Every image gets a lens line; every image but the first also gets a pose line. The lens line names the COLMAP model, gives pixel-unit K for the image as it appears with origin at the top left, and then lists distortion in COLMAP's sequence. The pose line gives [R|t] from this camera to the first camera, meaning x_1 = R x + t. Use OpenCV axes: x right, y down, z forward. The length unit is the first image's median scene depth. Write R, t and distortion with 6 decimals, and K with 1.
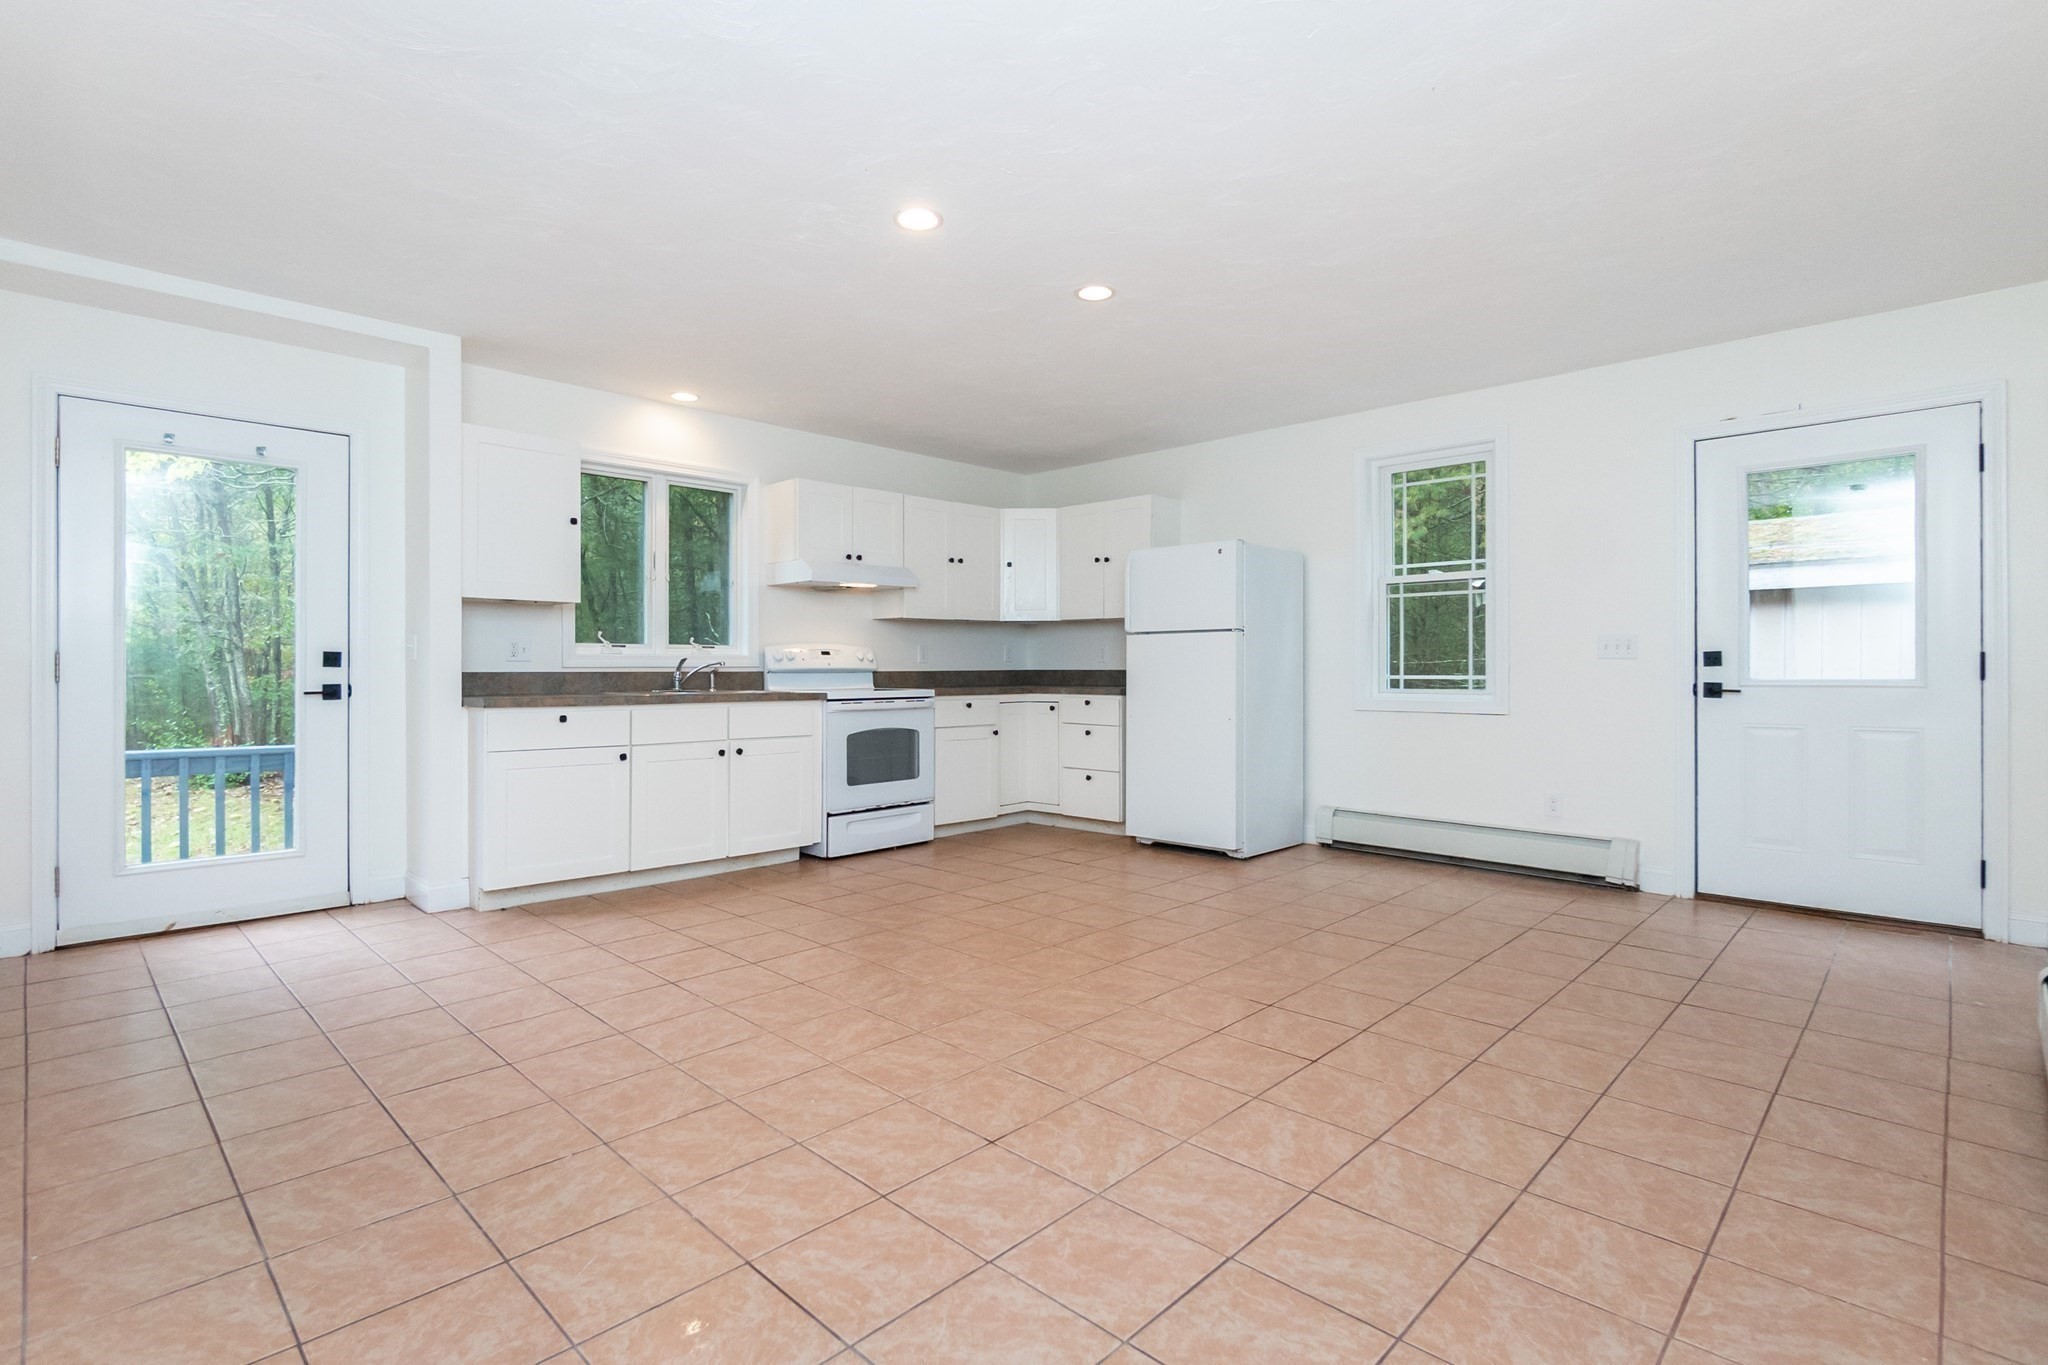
lens RADIAL K [[968.9, 0, 1024.0], [0, 968.9, 682.5], [0, 0, 1]] dist [-0.009993, 0.001167]
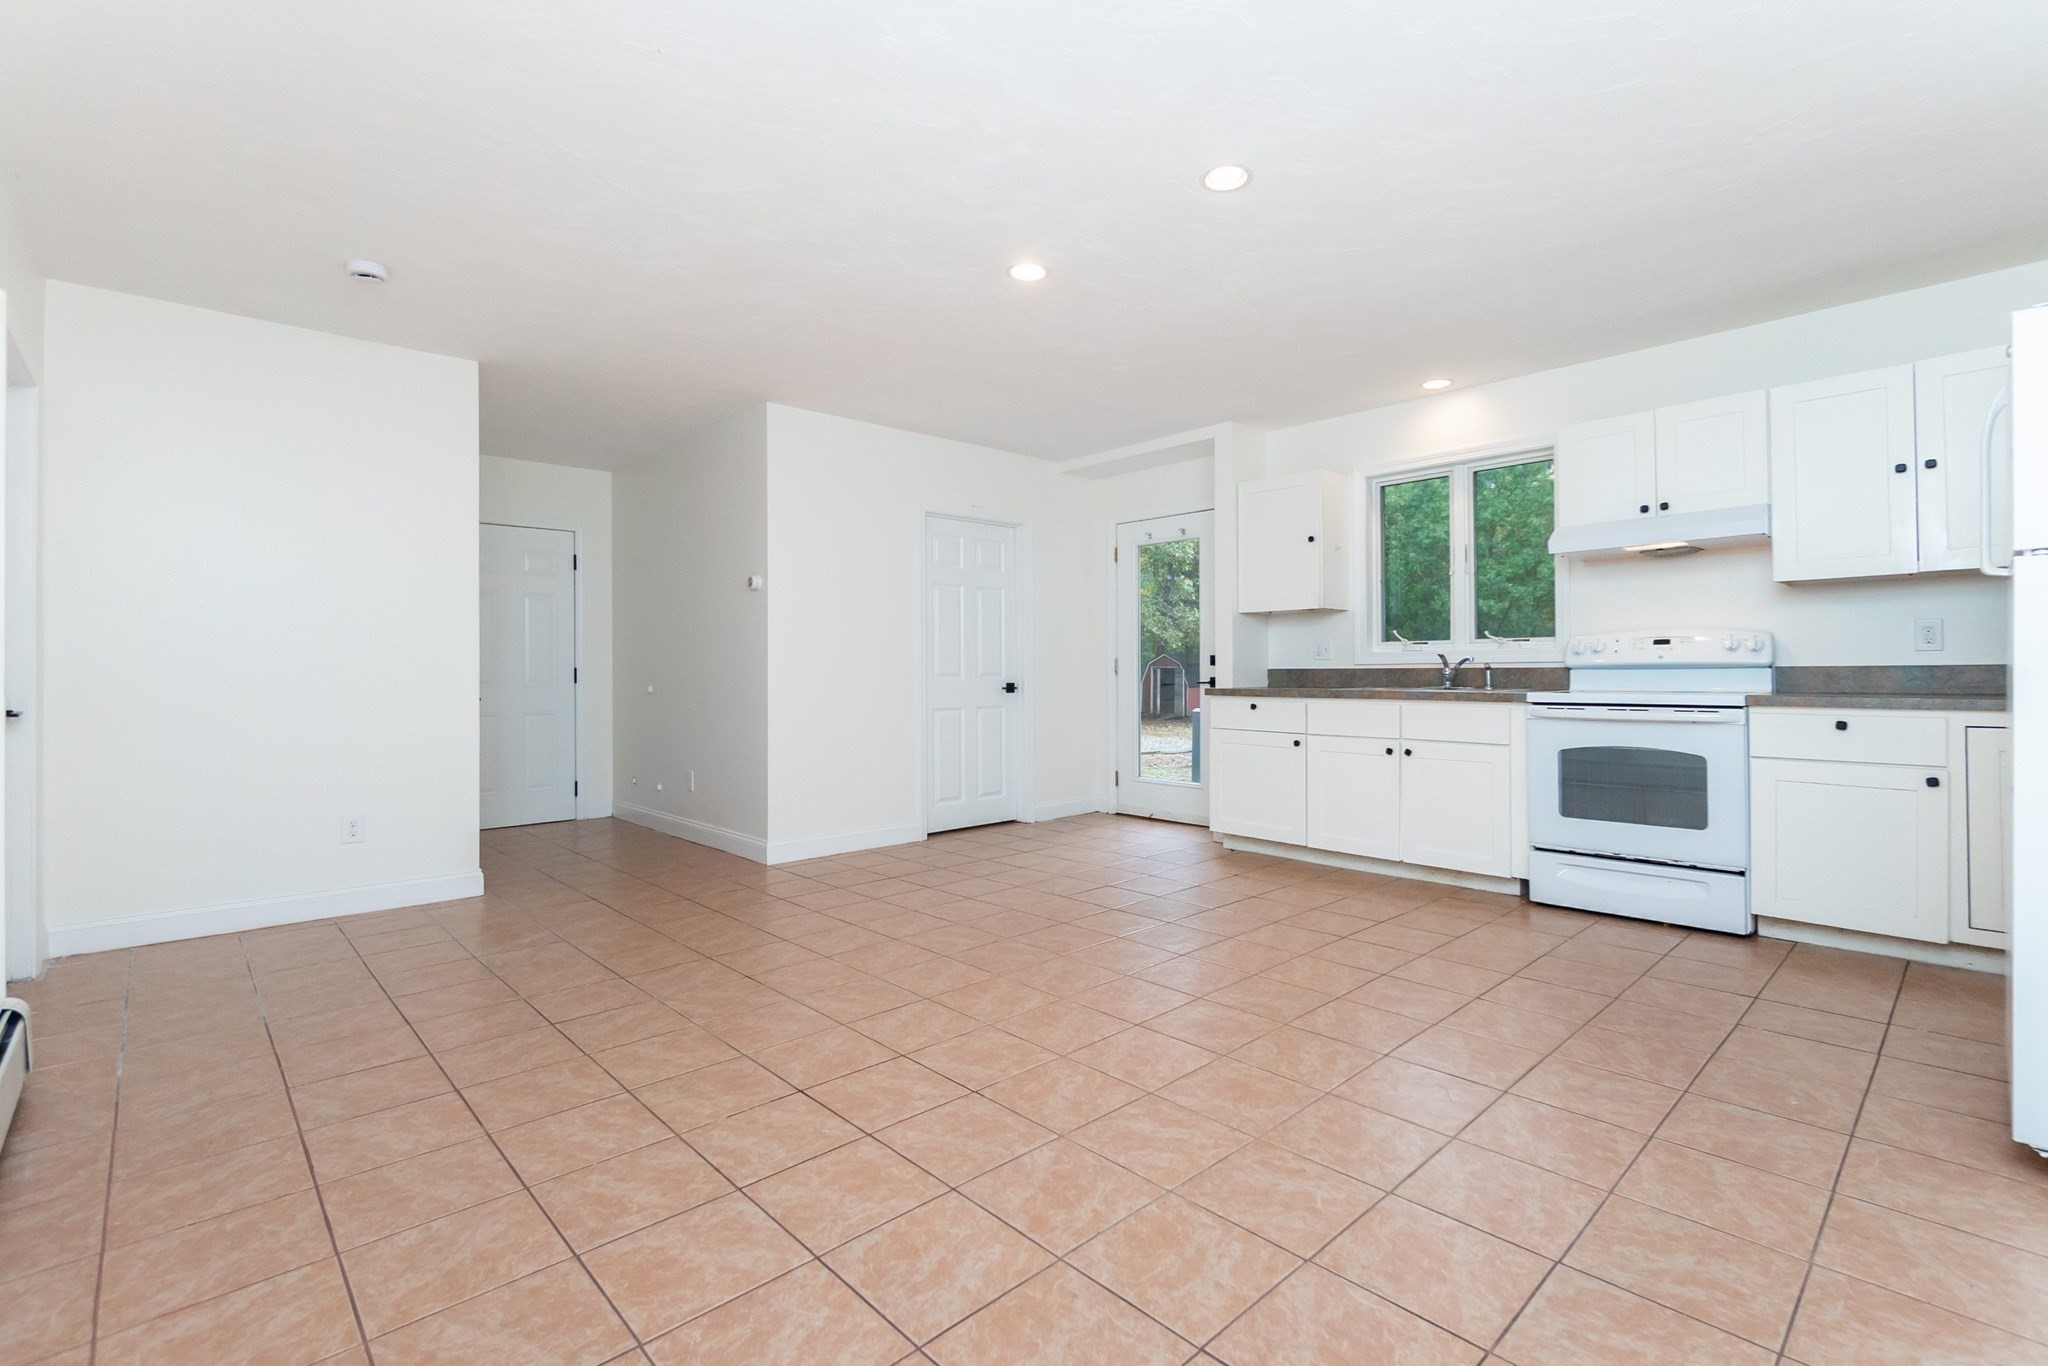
lens RADIAL K [[898.8, 0, 1006.5], [0, 898.8, 676.2], [0, 0, 1]] dist [0.000473, -0.000374]
pose [[-0.044726, 0.007137, -0.998974, 0.920867], [-0.008126, 0.999939, 0.007508, -0.010079], [0.998966, 0.008453, -0.044665, 0.989188]]
